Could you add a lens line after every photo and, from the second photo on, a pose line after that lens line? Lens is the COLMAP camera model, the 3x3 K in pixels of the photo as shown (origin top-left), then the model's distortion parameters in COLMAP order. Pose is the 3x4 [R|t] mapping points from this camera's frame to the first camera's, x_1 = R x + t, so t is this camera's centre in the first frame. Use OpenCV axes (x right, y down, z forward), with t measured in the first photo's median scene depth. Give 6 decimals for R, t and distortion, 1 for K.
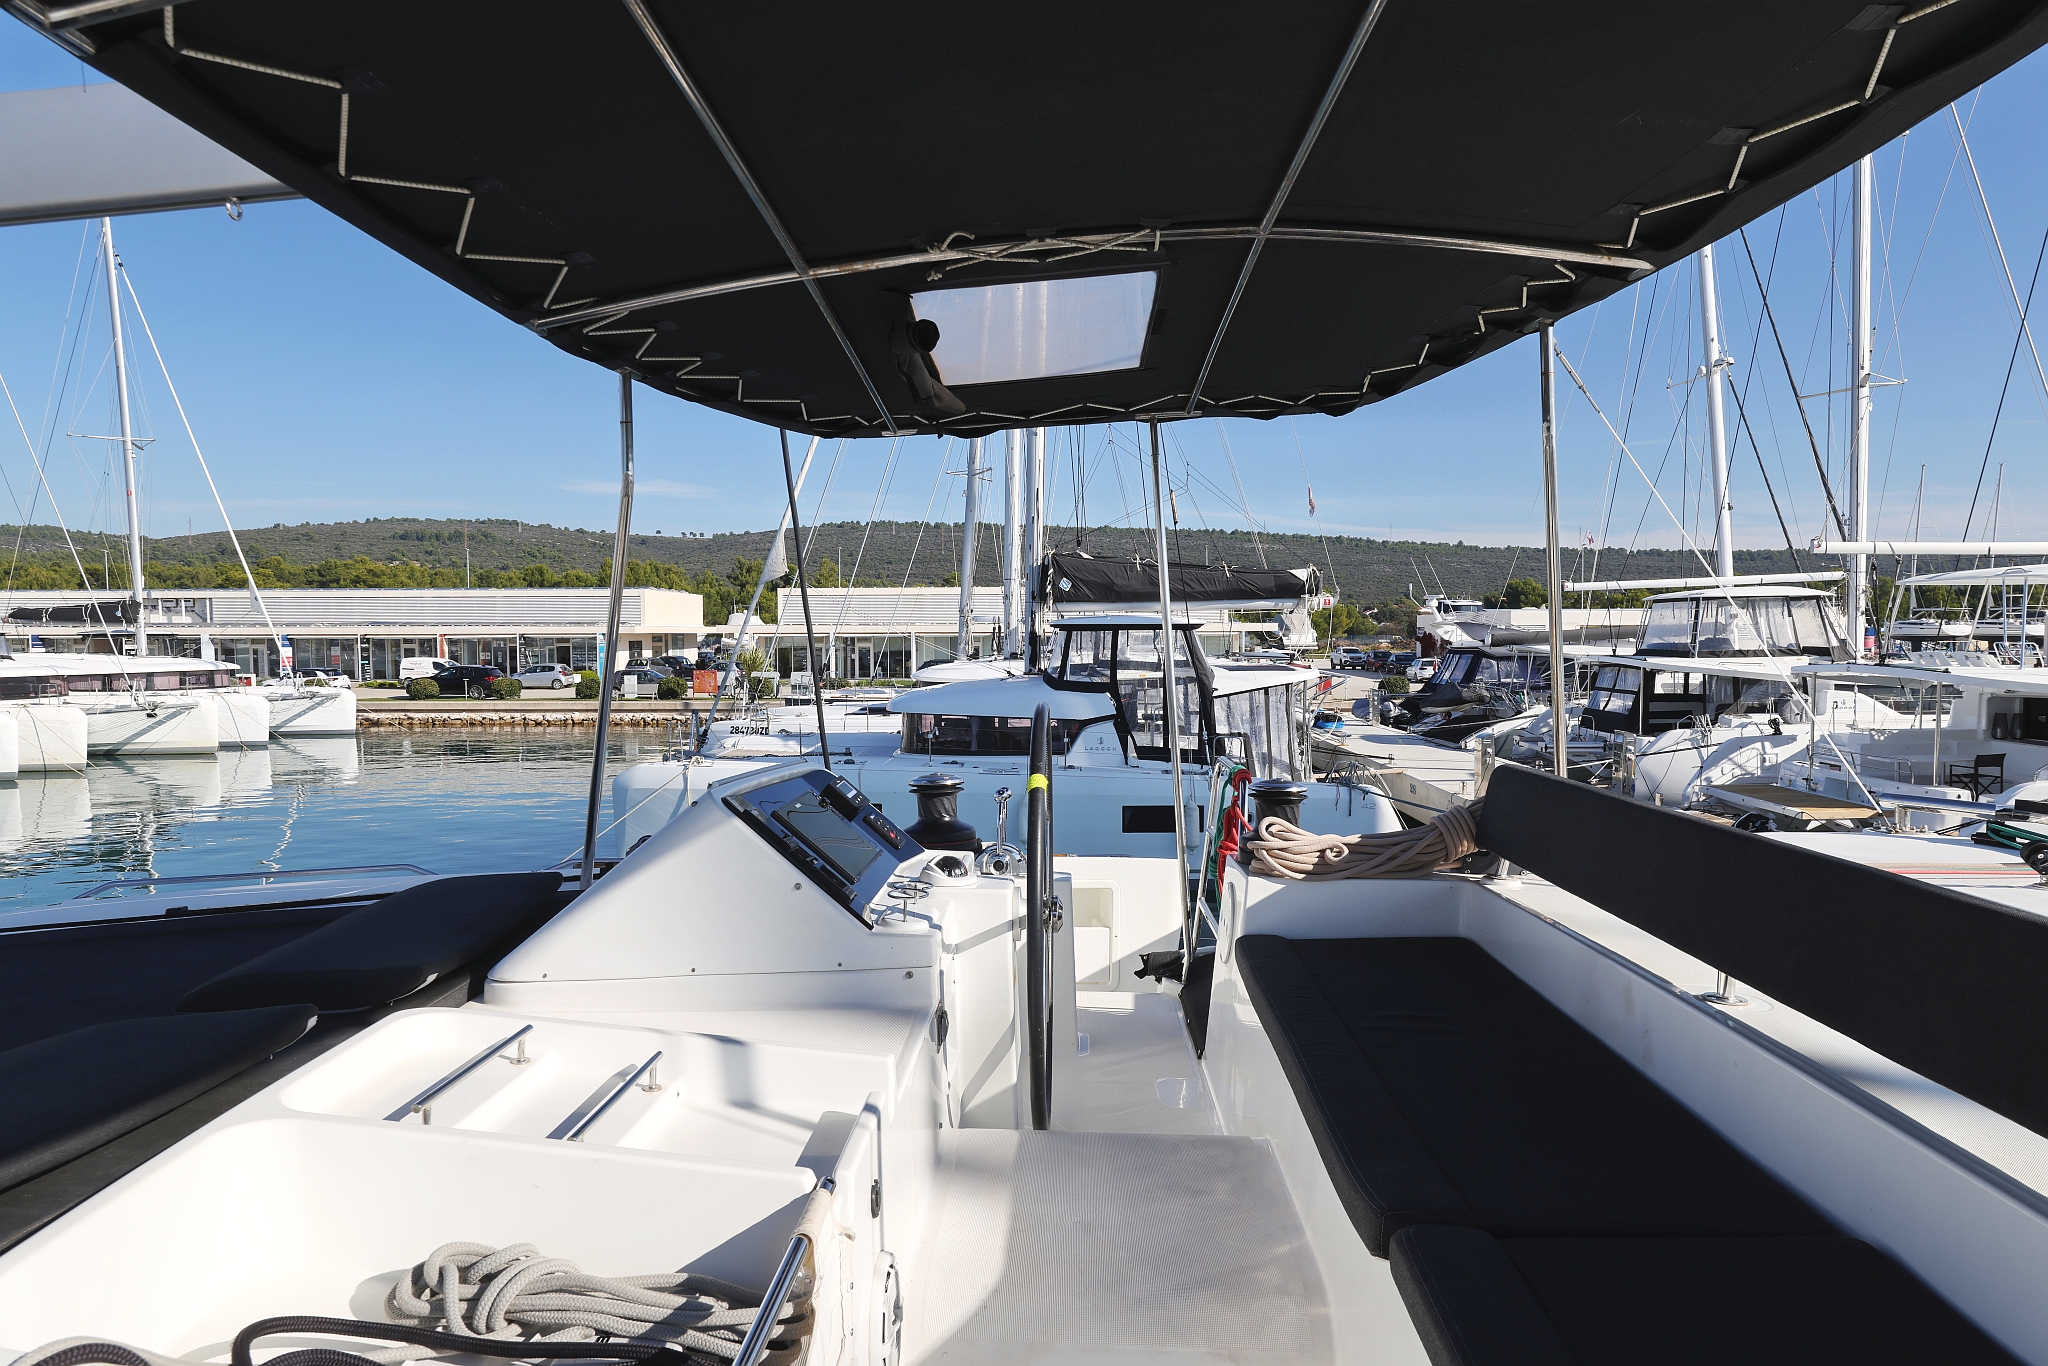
lens RADIAL K [[1228.5, 0, 1034.9], [0, 1228.5, 693.8], [0, 0, 1]] dist [0.003651, -0.001124]
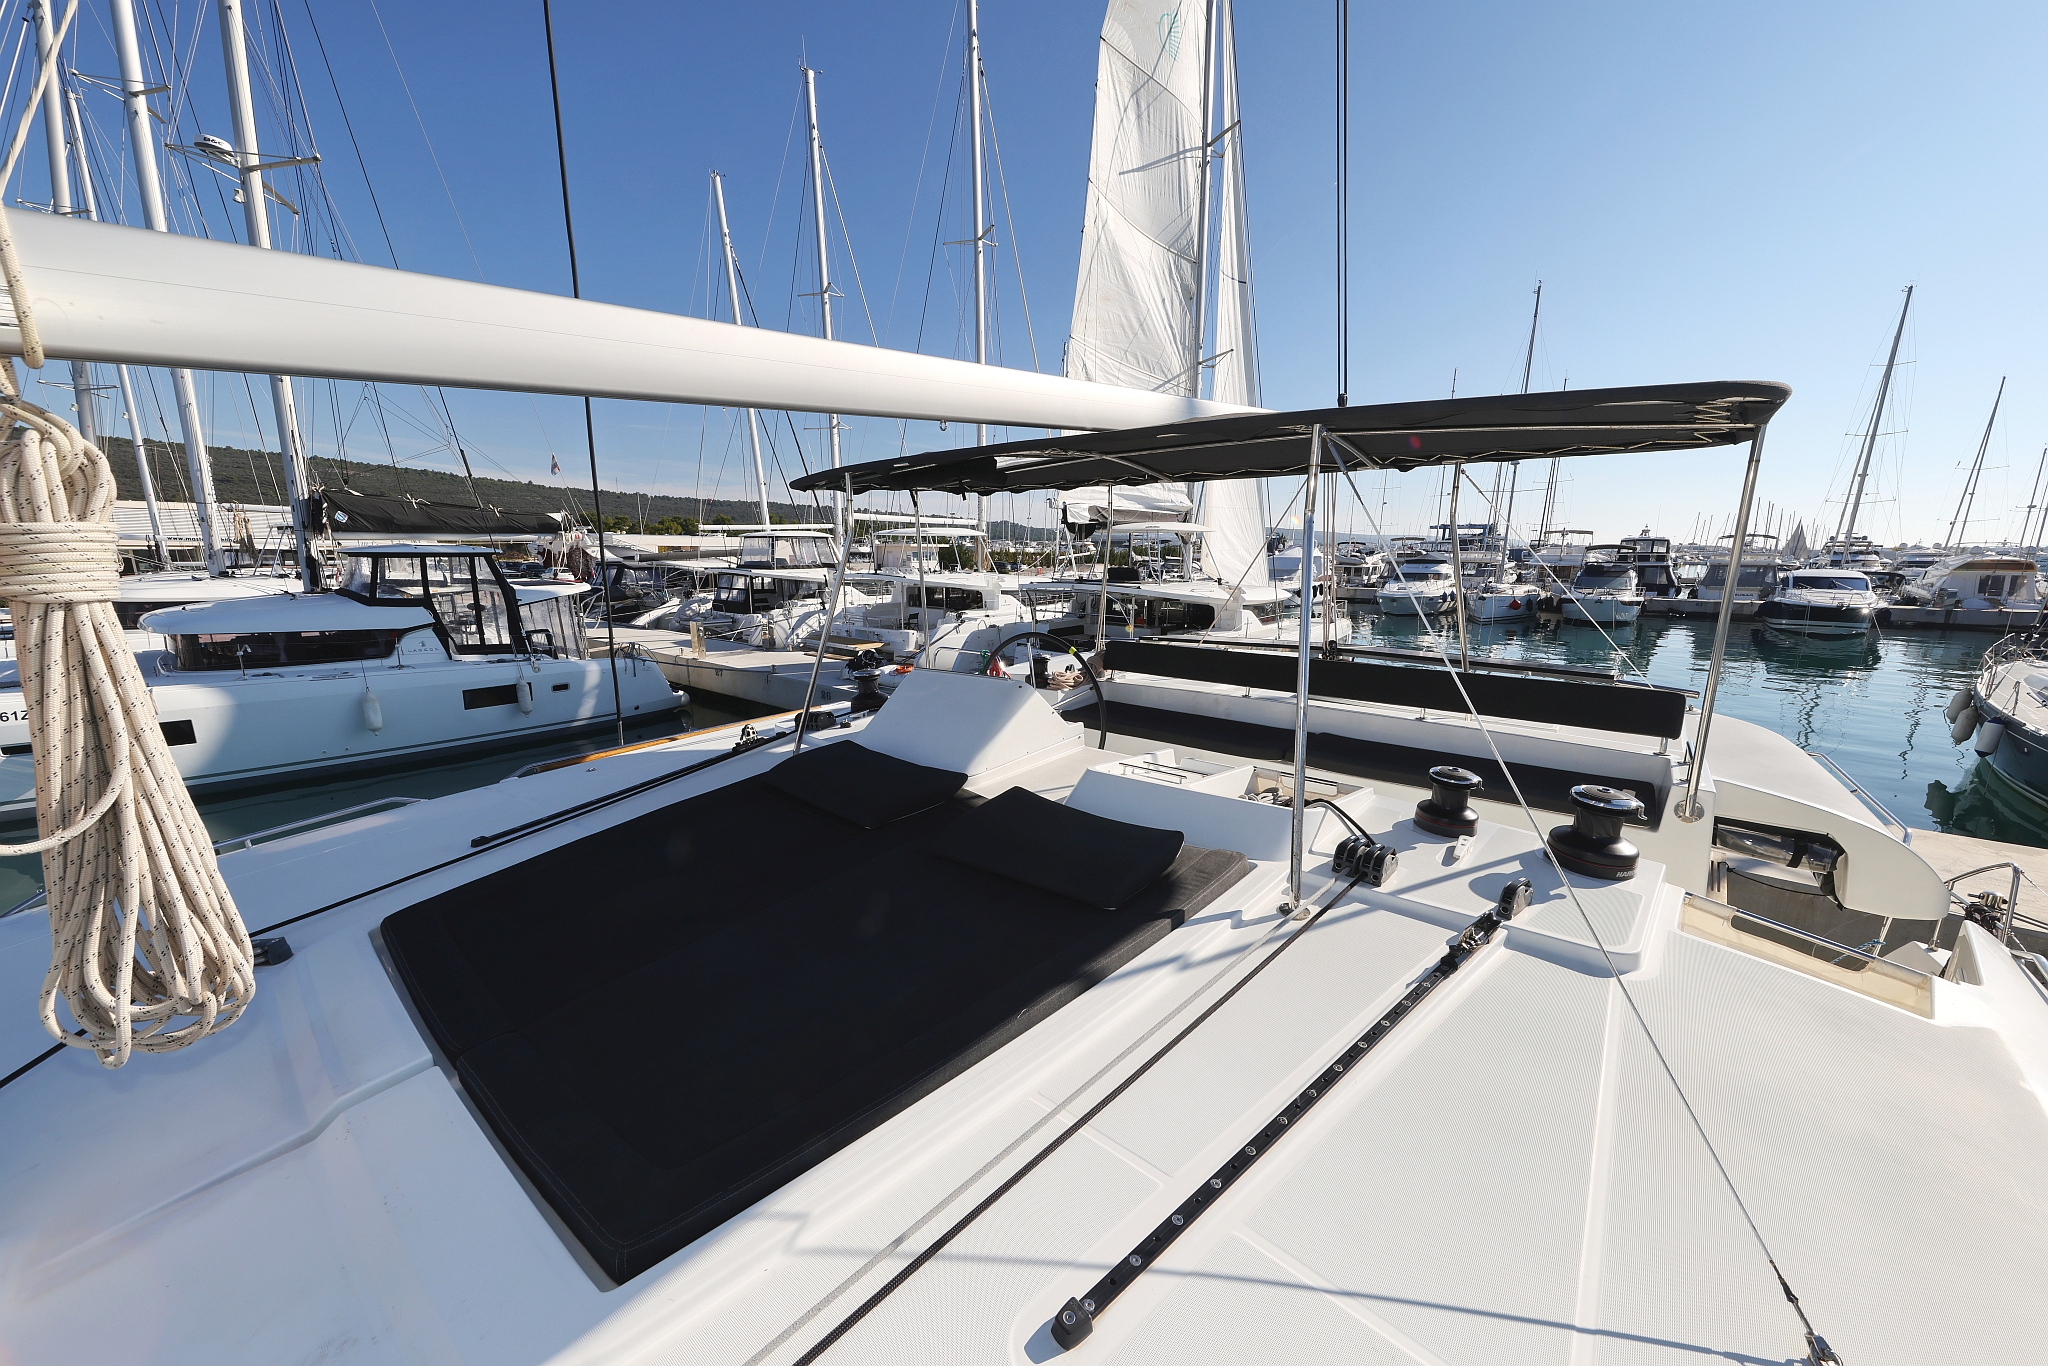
lens RADIAL K [[738.9, 0, 1030.7], [0, 738.9, 689.3], [0, 0, 1]] dist [0.006674, 0.000598]
pose [[0.613623, -0.138894, 0.777287, -0.113481], [0.029453, 0.987748, 0.153250, -0.010131], [-0.789050, -0.071145, 0.610196, 0.004086]]
